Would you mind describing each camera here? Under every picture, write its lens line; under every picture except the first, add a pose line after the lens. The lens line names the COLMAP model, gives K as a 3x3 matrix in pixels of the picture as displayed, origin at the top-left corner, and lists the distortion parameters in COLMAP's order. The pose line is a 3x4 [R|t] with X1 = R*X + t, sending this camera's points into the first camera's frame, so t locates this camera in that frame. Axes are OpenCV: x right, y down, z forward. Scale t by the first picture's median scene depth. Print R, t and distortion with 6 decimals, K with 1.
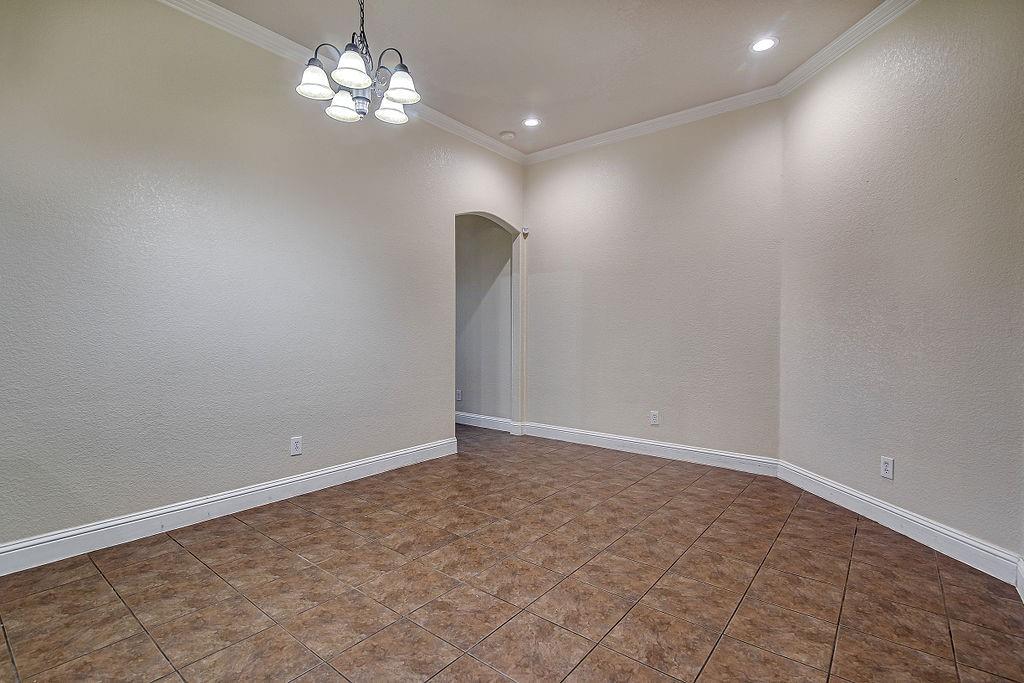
lens RADIAL K [[485.9, 0, 506.9], [0, 485.9, 333.1], [0, 0, 1]] dist [-0.015567, 0.000338]
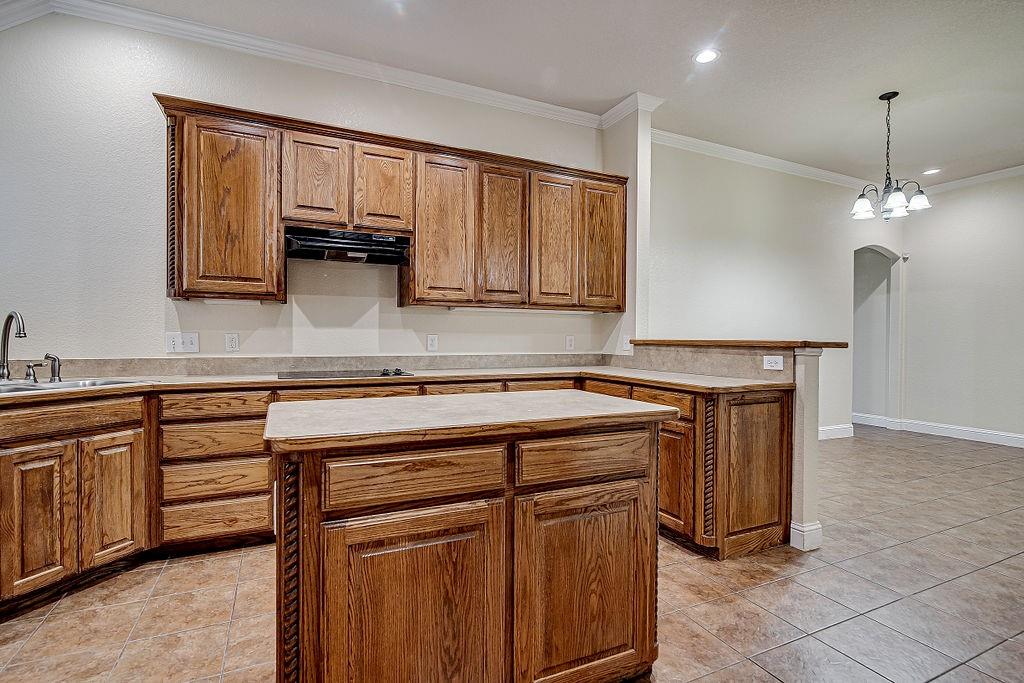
lens RADIAL K [[485.9, 0, 509.8], [0, 485.9, 336.5], [0, 0, 1]] dist [-0.015567, 0.000338]
pose [[0.891340, 0.005967, -0.453296, -0.307791], [-0.009958, 0.999930, -0.006417, 0.001804], [0.453226, 0.010233, 0.891337, -0.497584]]
